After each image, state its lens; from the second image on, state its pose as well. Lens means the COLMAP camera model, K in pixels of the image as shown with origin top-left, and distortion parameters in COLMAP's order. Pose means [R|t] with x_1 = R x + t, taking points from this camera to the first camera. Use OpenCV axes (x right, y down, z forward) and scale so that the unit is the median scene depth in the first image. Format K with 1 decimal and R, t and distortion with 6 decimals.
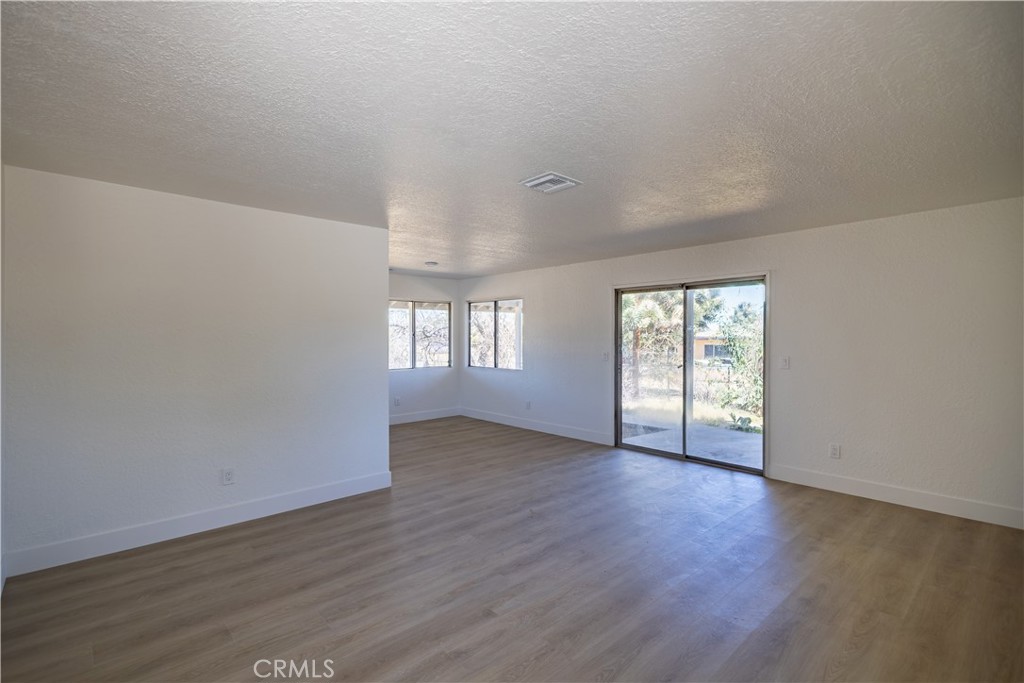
lens RADIAL K [[467.2, 0, 505.8], [0, 467.2, 340.7], [0, 0, 1]] dist [0.011641, -0.004312]
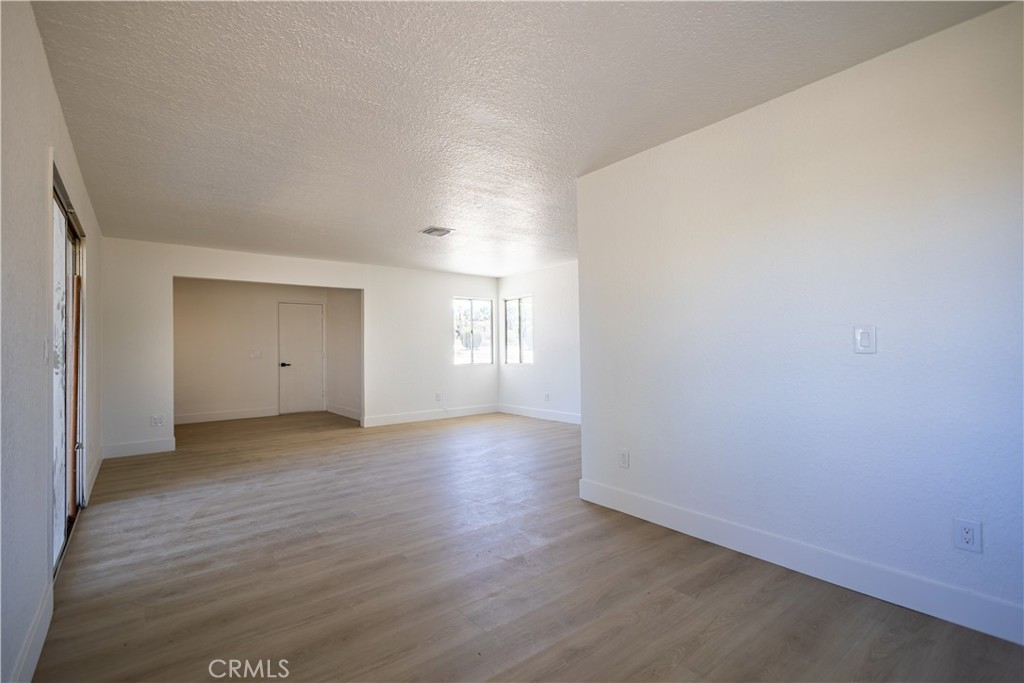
lens RADIAL K [[467.2, 0, 505.8], [0, 467.2, 340.7], [0, 0, 1]] dist [0.011641, -0.004312]
pose [[-0.997129, 0.015737, 0.074075, -0.247946], [0.015064, 0.999840, -0.009632, 0.066907], [-0.074215, -0.008489, -0.997206, 2.477145]]
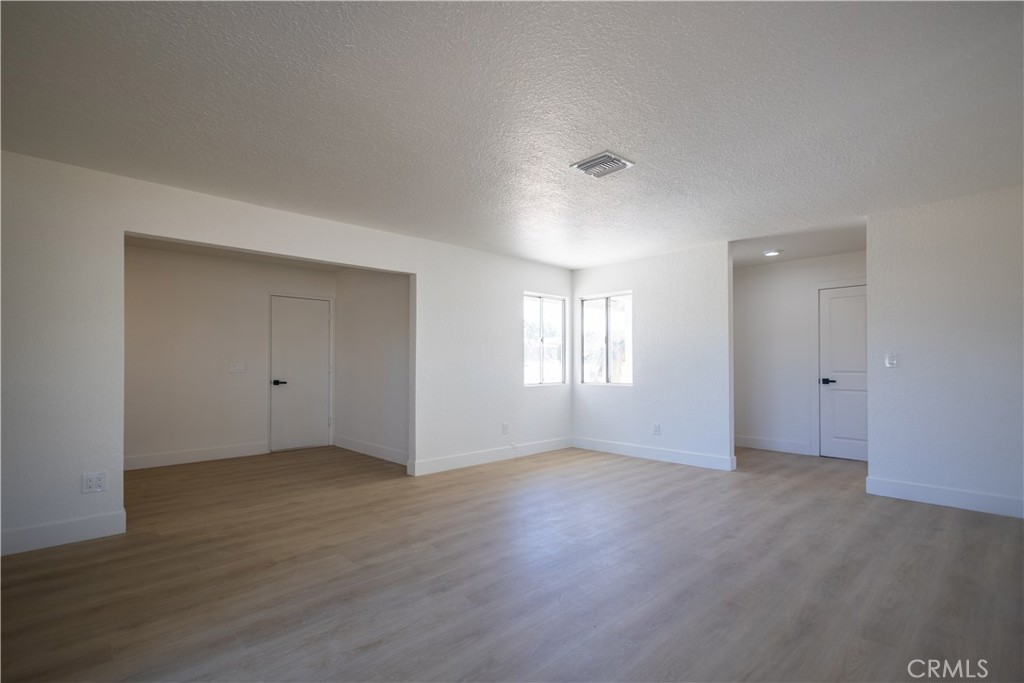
lens RADIAL K [[476.3, 0, 511.7], [0, 476.3, 362.7], [0, 0, 1]] dist [0.002037, 0.000156]
pose [[-0.999682, 0.004085, -0.024879, 0.296302], [0.003900, 0.999964, 0.007470, 0.066876], [0.024908, 0.007371, -0.999663, 1.882530]]
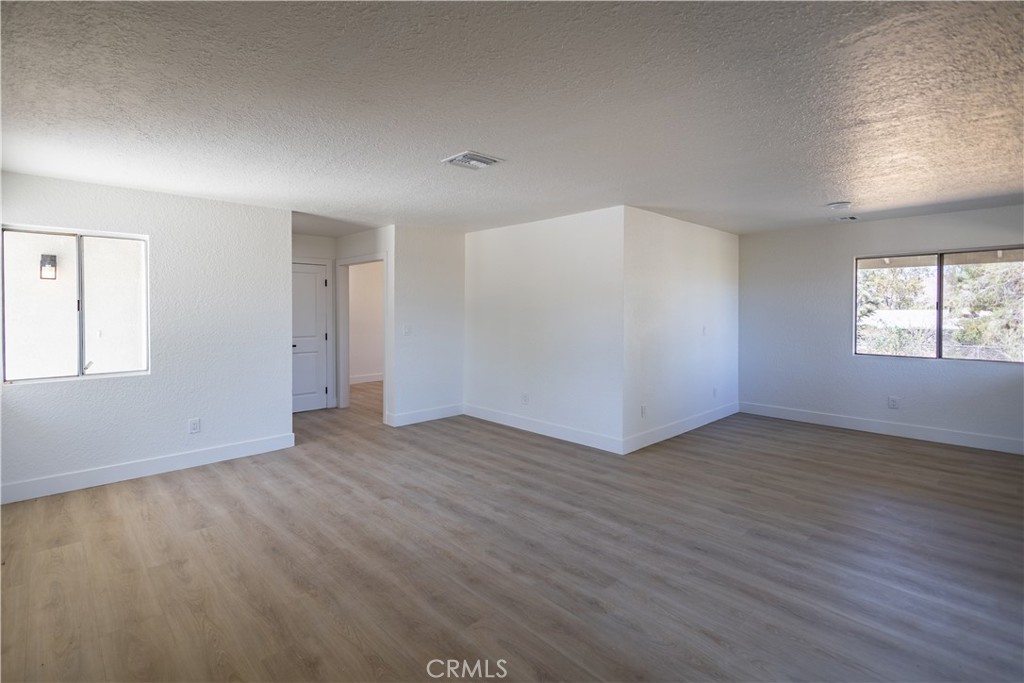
lens RADIAL K [[481.2, 0, 514.0], [0, 481.2, 309.1], [0, 0, 1]] dist [0.008860, -0.000013]
pose [[0.030994, 0.001226, -0.999519, 1.092775], [-0.007705, 0.999970, 0.000988, -0.008448], [0.999490, 0.007671, 0.031002, 0.998962]]
